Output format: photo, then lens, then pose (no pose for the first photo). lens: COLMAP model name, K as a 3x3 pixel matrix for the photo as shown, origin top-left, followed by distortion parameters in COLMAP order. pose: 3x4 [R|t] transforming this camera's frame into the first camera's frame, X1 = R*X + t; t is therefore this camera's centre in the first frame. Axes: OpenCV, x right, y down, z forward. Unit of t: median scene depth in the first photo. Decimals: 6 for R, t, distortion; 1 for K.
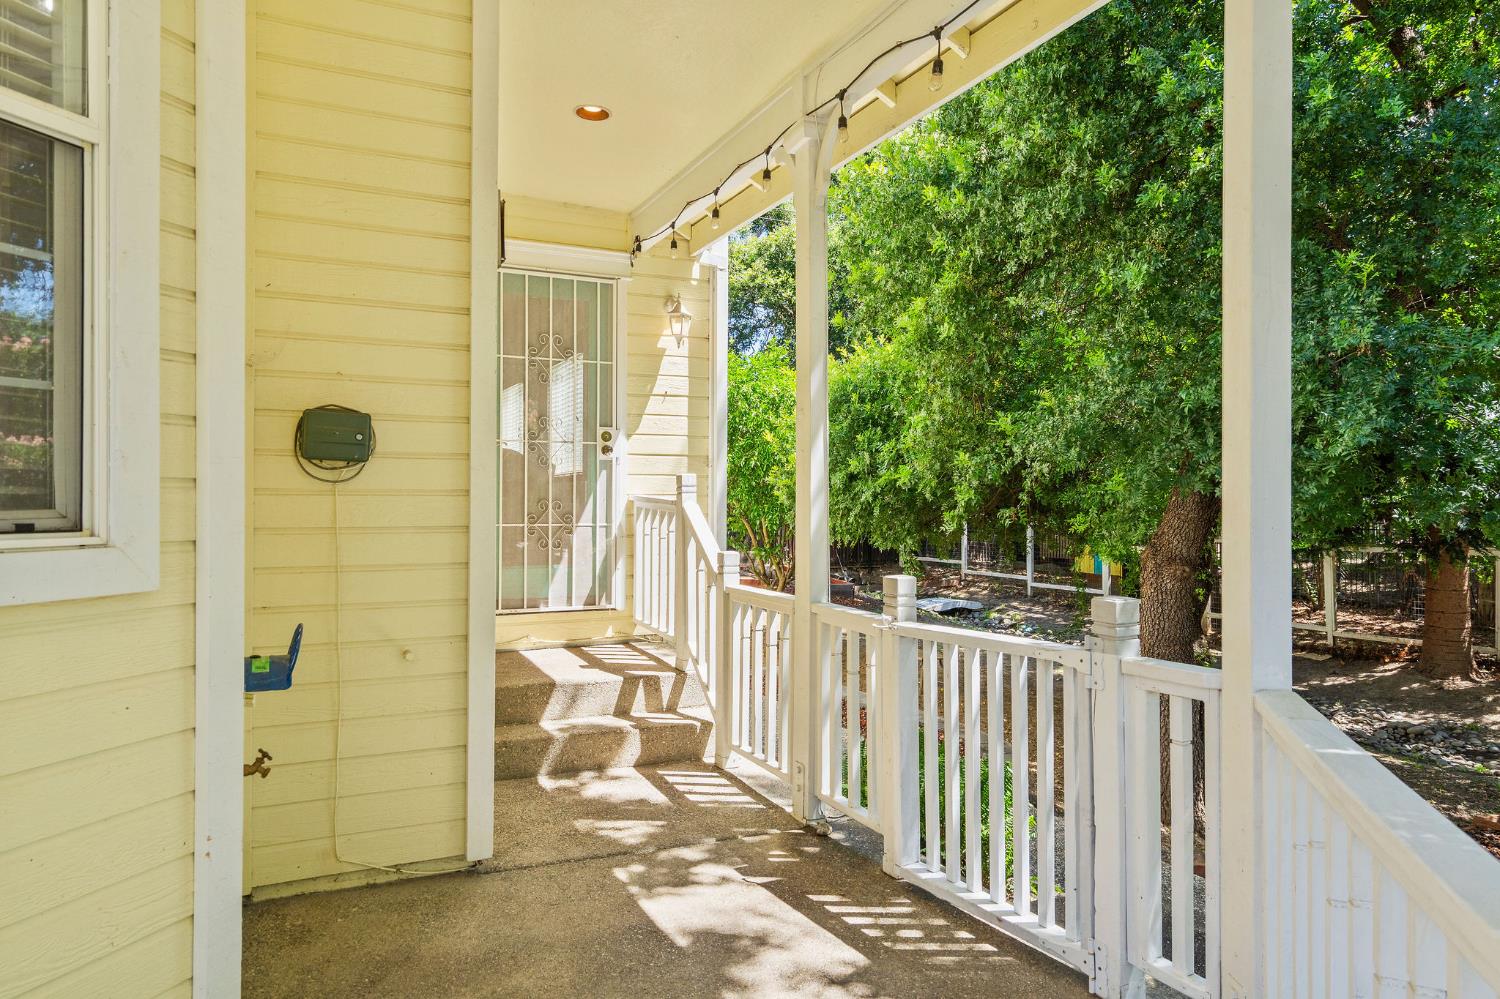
lens RADIAL K [[953.6, 0, 748.4], [0, 953.6, 493.9], [0, 0, 1]] dist [0.004622, -0.002388]
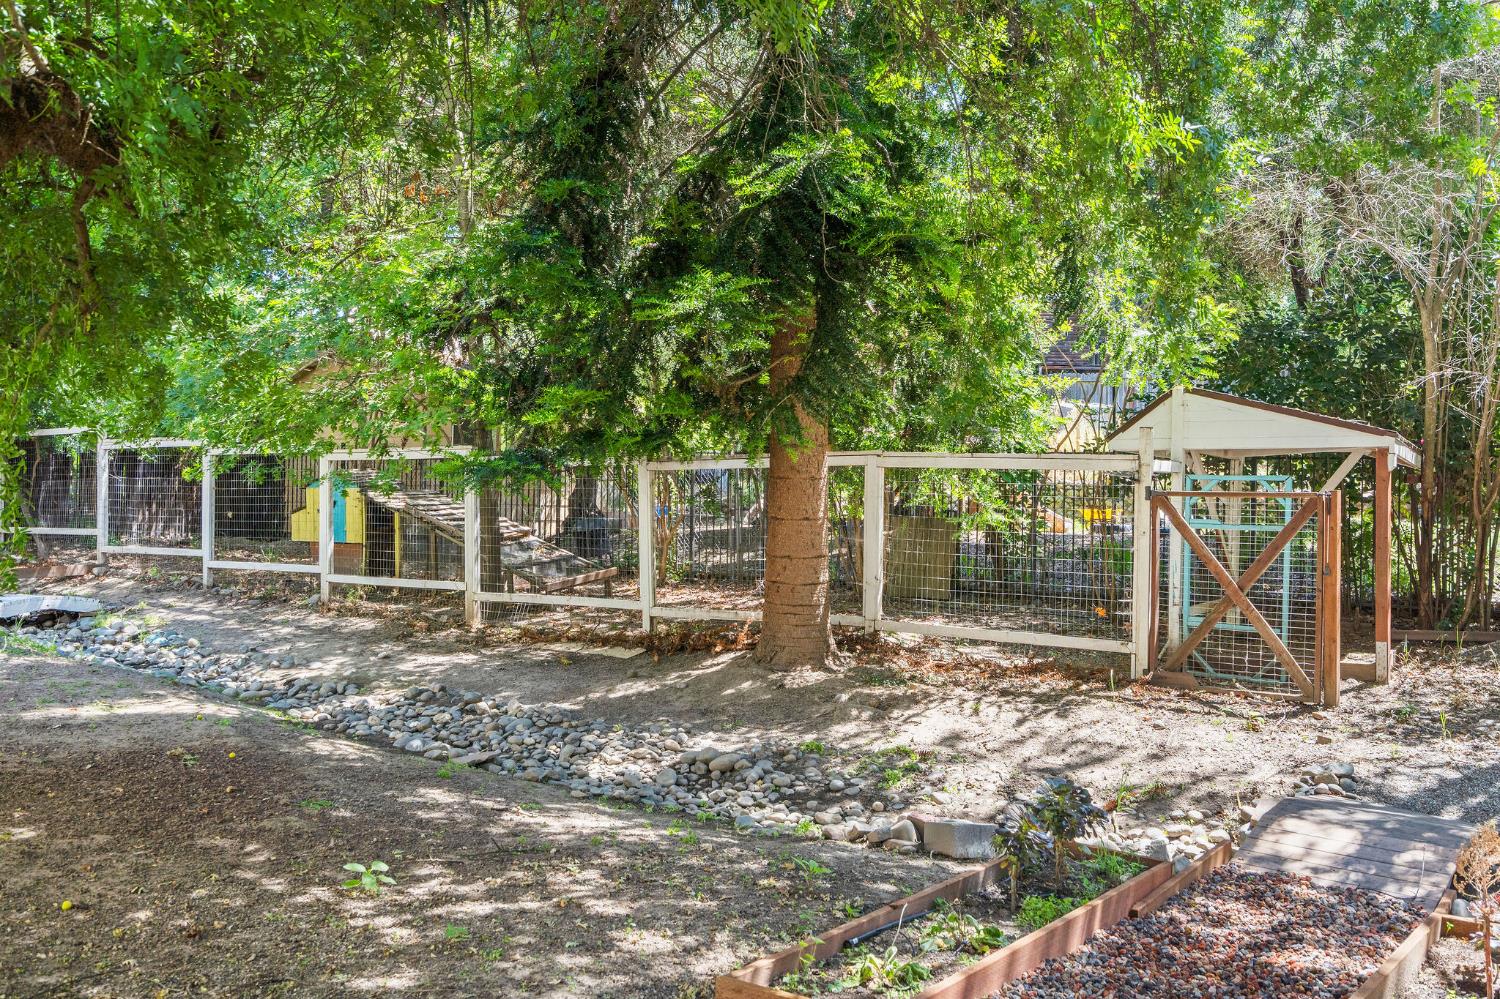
lens RADIAL K [[1349.1, 0, 750.8], [0, 1349.1, 499.1], [0, 0, 1]] dist [0.008476, 0.002985]
pose [[0.855727, 0.008006, 0.517366, 0.280214], [-0.013837, 0.999877, 0.007414, 0.082629], [-0.517243, -0.013503, 0.855732, 0.307490]]
